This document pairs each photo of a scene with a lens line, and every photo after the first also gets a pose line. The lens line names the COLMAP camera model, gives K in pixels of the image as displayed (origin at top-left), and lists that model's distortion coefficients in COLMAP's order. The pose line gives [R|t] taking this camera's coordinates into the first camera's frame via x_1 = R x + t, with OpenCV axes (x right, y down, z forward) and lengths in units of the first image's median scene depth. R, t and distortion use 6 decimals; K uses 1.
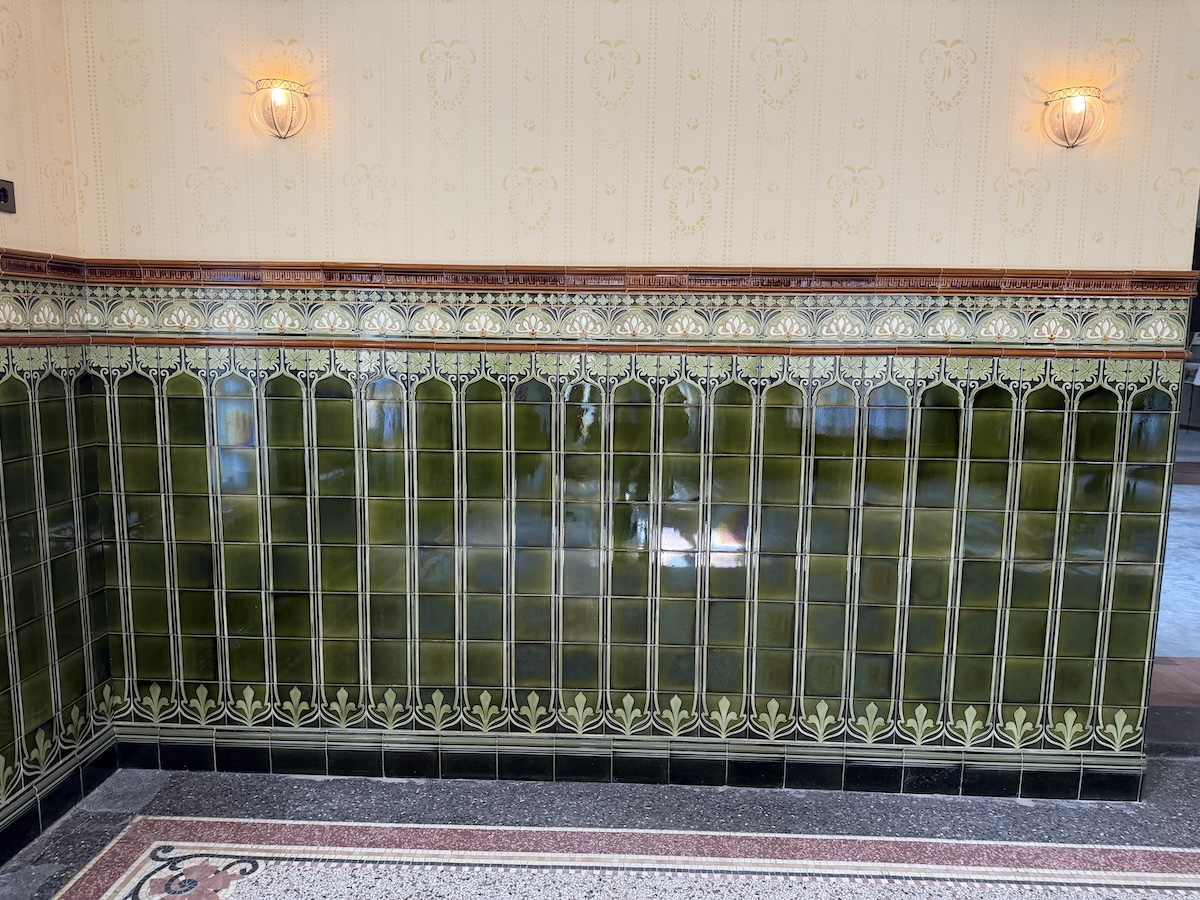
lens RADIAL K [[844.1, 0, 602.8], [0, 844.1, 452.7], [0, 0, 1]] dist [-0.001620, -0.000499]
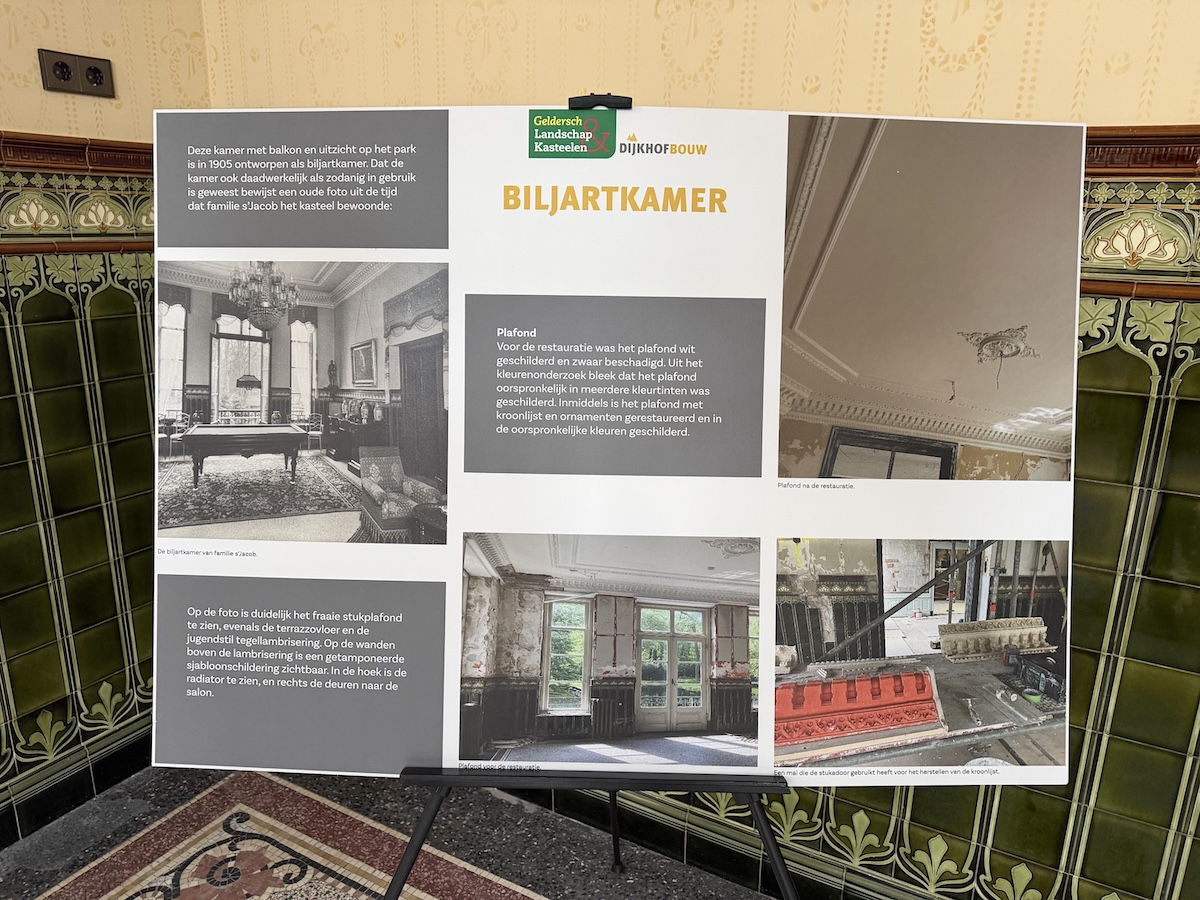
lens RADIAL K [[844.1, 0, 602.8], [0, 844.1, 452.7], [0, 0, 1]] dist [-0.001620, -0.000499]
pose [[0.894756, 0.123543, -0.429125, 0.157720], [-0.068856, 0.987645, 0.140769, -0.068276], [0.441214, -0.096406, 0.892208, 0.357883]]
